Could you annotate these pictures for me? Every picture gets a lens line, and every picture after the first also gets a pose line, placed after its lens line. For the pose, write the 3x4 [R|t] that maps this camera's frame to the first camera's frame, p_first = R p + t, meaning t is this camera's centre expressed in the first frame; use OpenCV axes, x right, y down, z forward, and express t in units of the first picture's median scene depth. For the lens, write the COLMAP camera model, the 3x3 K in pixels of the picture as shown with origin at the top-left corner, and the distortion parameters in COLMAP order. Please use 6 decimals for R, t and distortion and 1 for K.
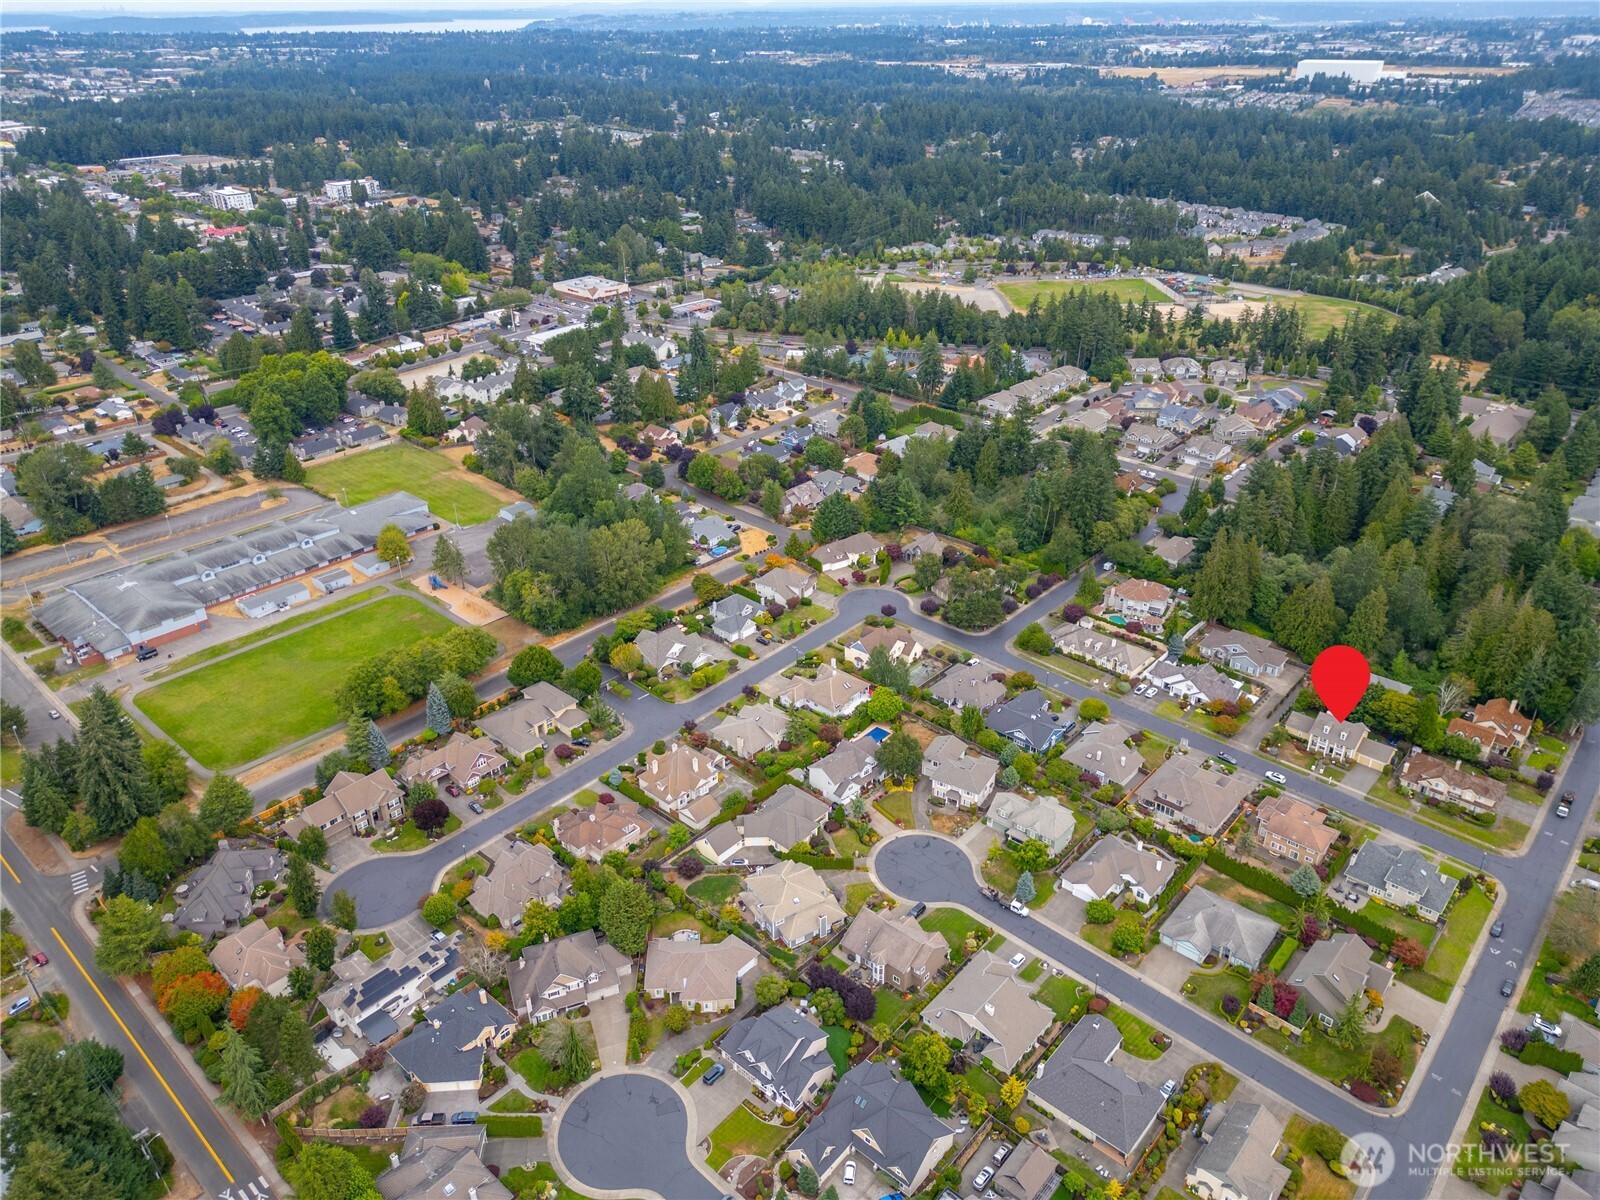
lens RADIAL K [[1105.2, 0, 800.1], [0, 1105.2, 598.8], [0, 0, 1]] dist [0.034332, -0.000153]
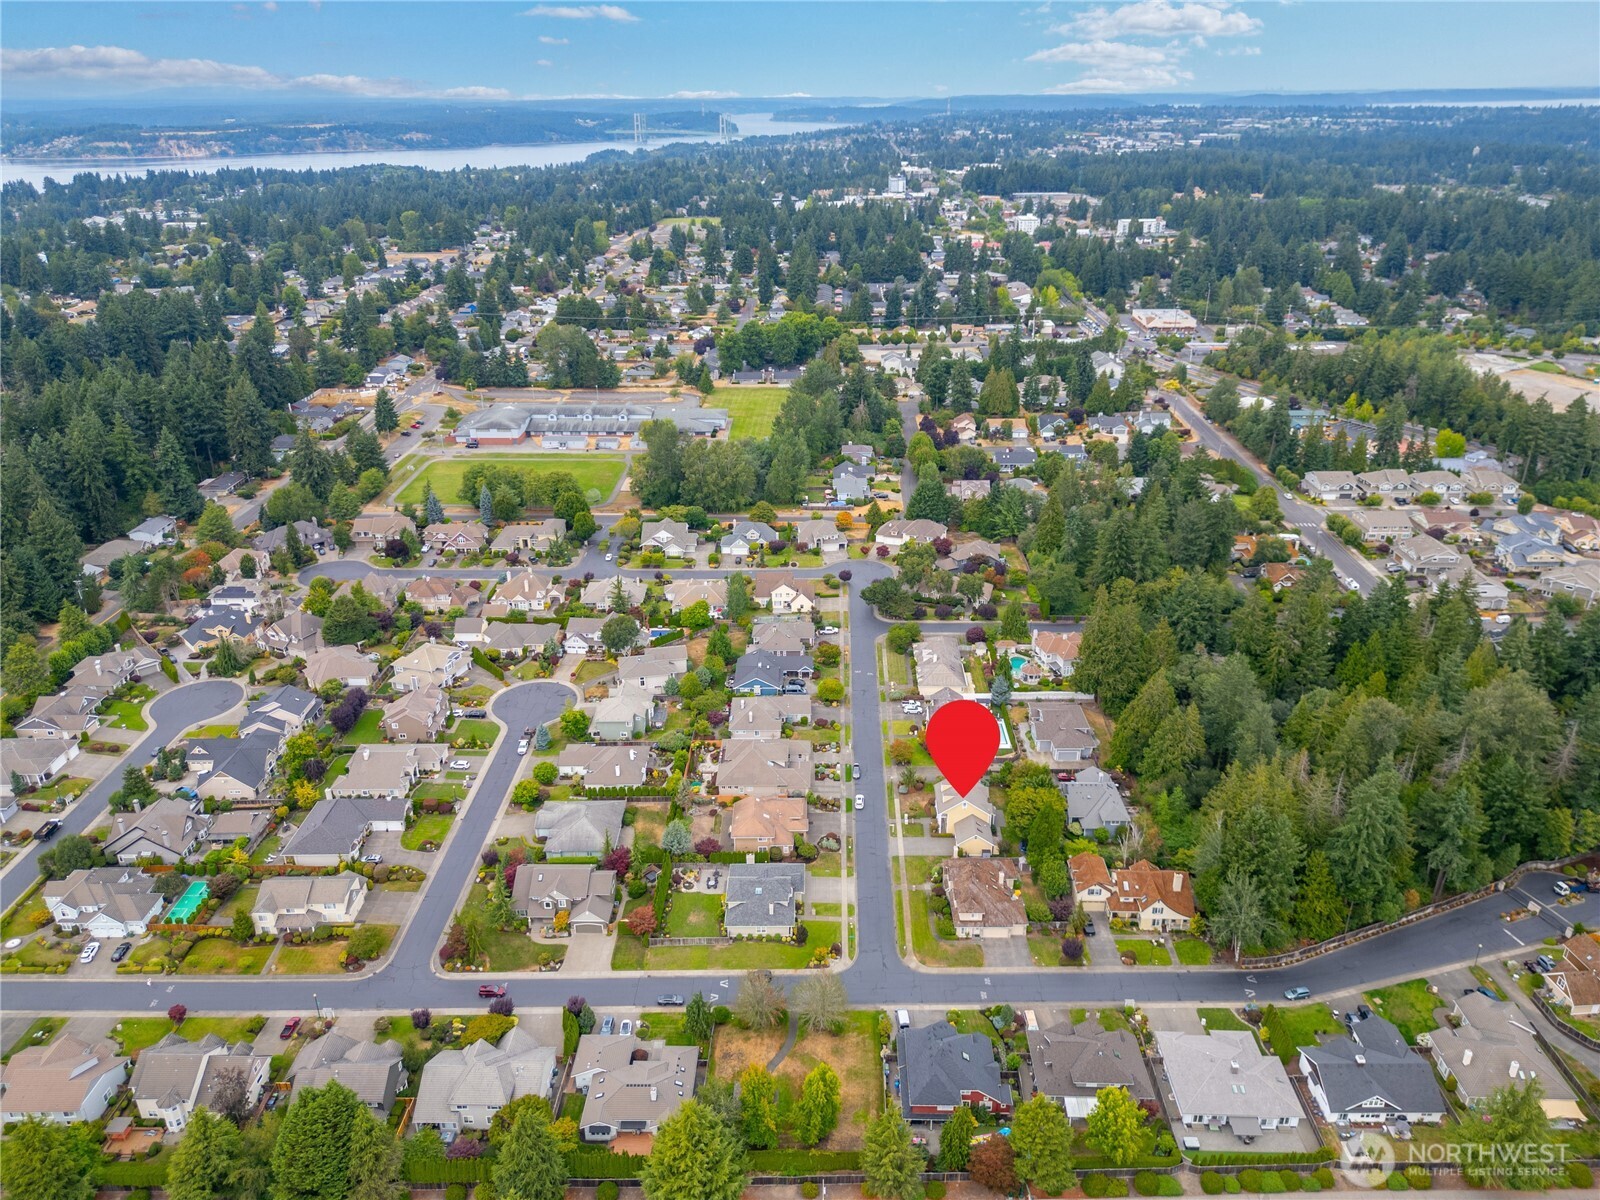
lens RADIAL K [[1105.2, 0, 799.8], [0, 1105.2, 600.4], [0, 0, 1]] dist [0.034332, -0.000153]
pose [[0.661542, 0.316935, -0.679643, 0.929507], [-0.353512, 0.931082, 0.090091, -0.054879], [0.661357, 0.180663, 0.727989, 0.275929]]
